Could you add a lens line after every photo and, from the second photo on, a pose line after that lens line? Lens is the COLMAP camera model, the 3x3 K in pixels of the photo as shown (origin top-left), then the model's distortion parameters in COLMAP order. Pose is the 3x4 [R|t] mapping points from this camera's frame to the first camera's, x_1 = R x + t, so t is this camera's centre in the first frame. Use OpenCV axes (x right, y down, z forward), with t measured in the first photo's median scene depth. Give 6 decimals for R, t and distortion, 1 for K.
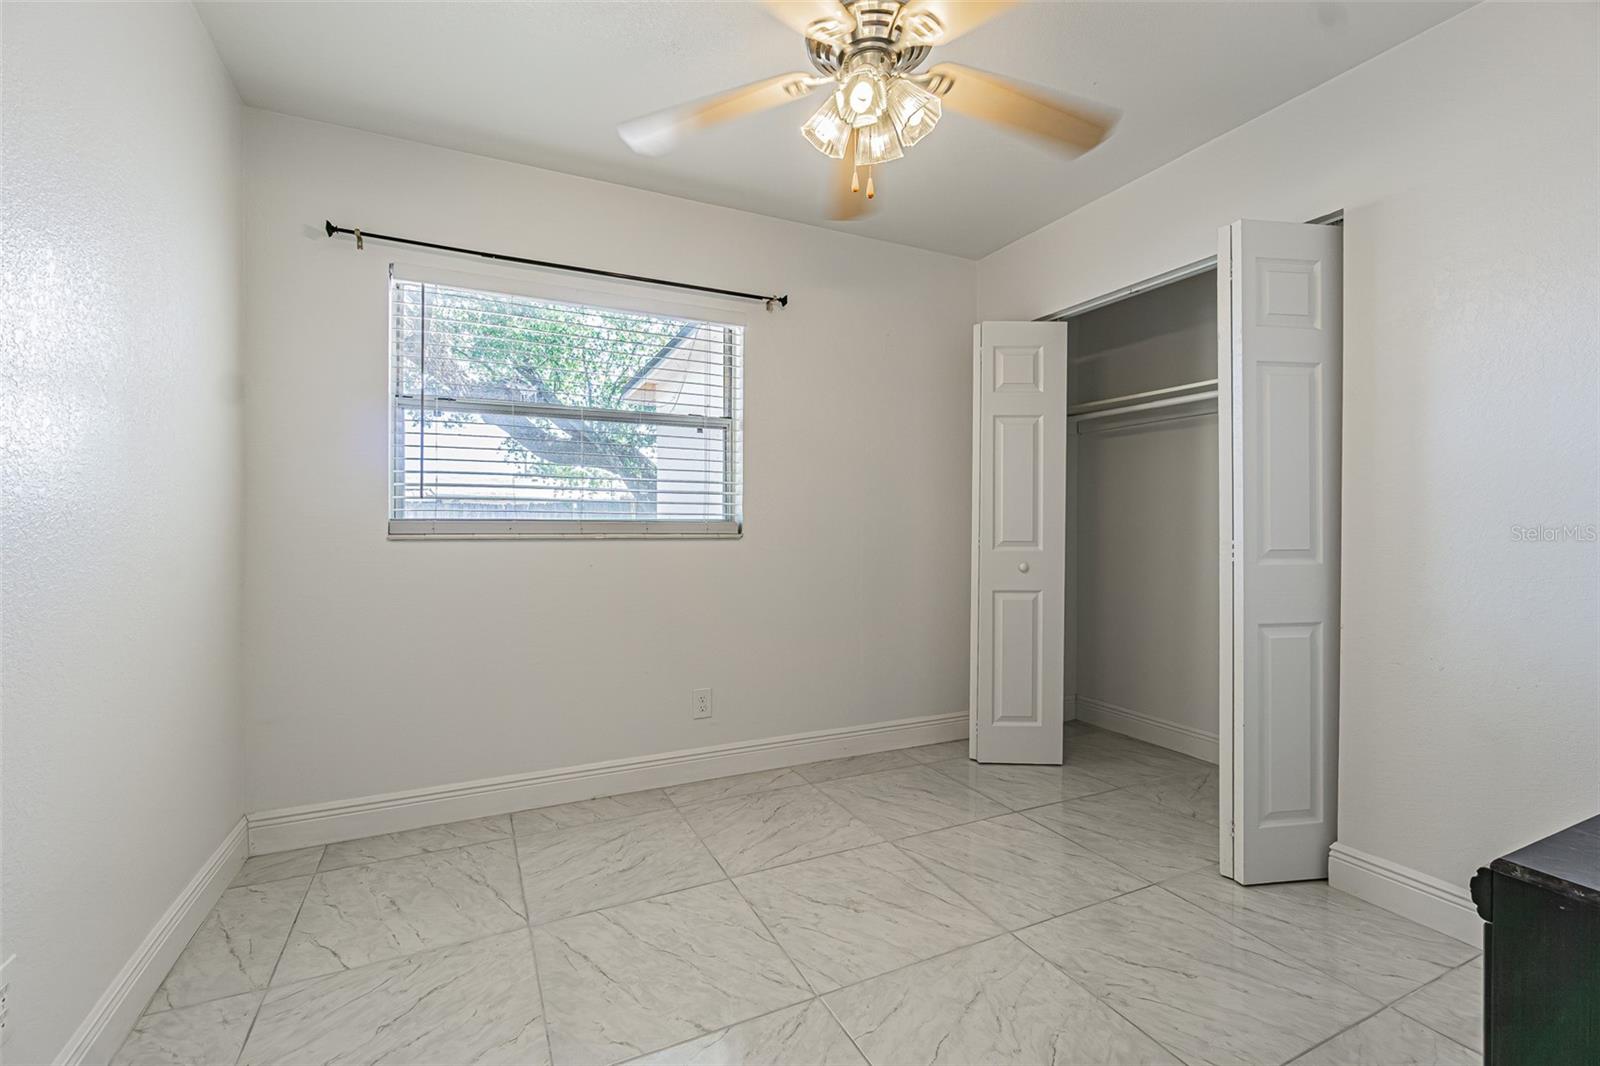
lens RADIAL K [[690.3, 0, 796.2], [0, 690.3, 512.7], [0, 0, 1]] dist [-0.001115, -0.000058]
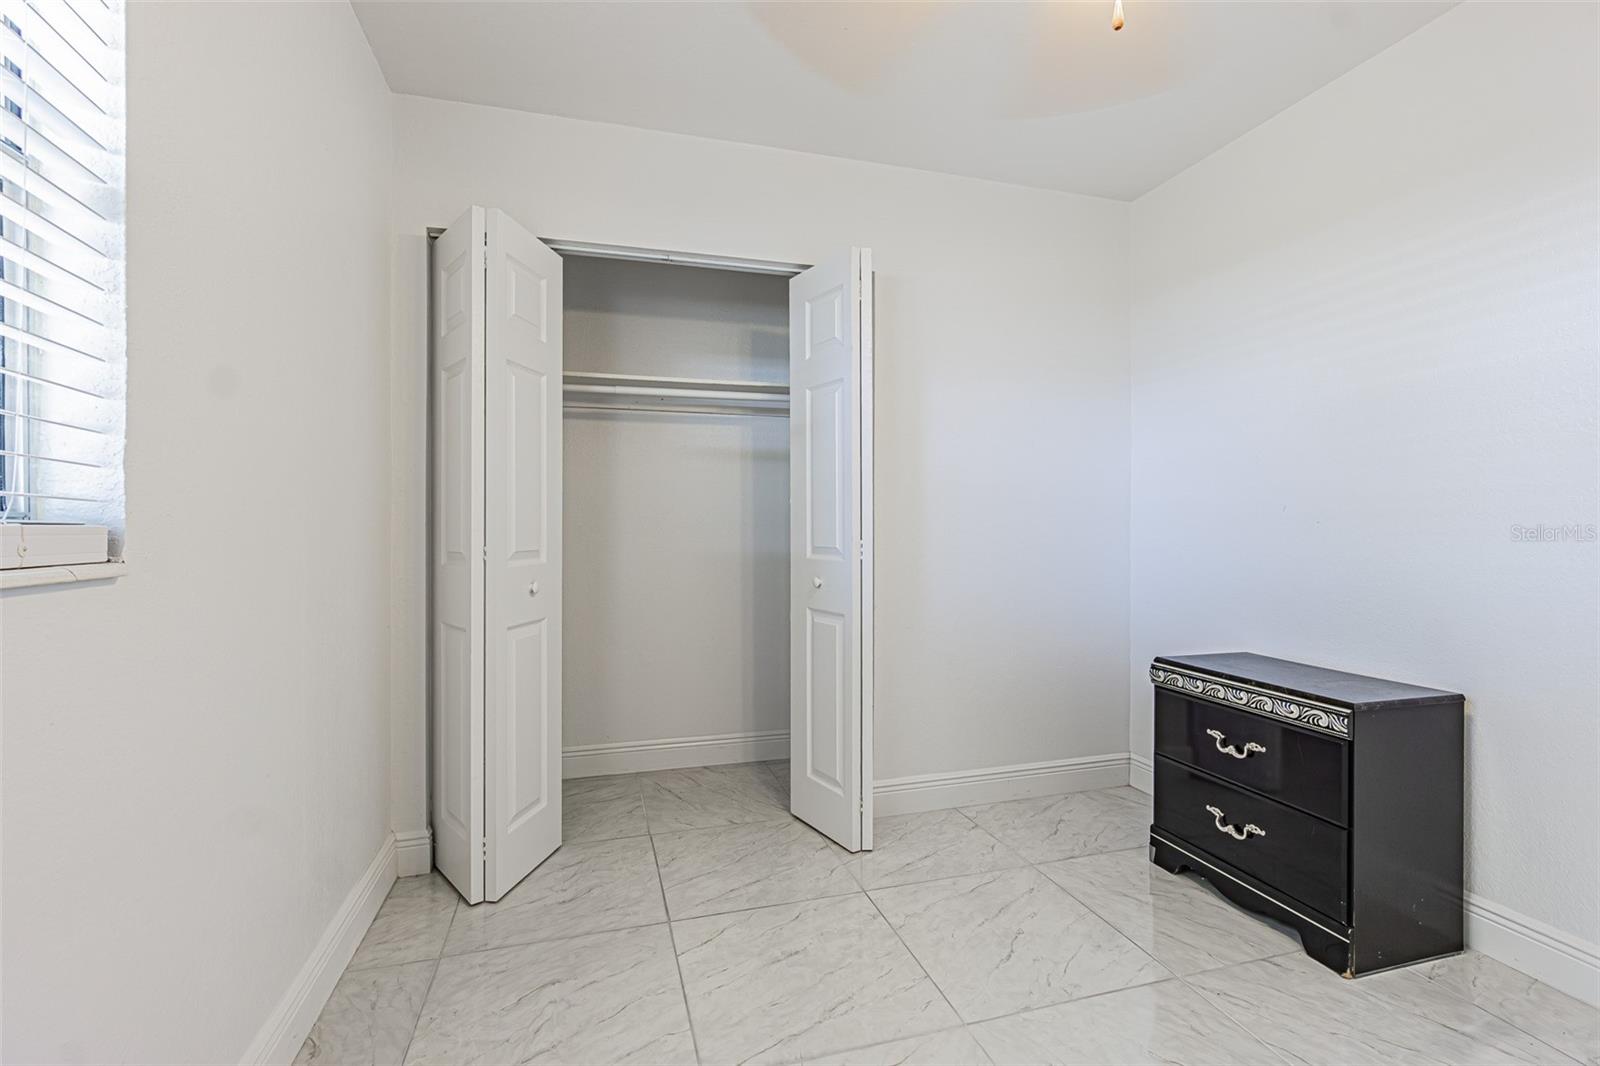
lens RADIAL K [[688.6, 0, 778.6], [0, 688.6, 525.2], [0, 0, 1]] dist [-0.023063, 0.000298]
pose [[0.176510, -0.003077, 0.984294, -0.326437], [-0.012253, 0.999911, 0.005323, 0.009373], [-0.984223, -0.013000, 0.176456, 0.680433]]
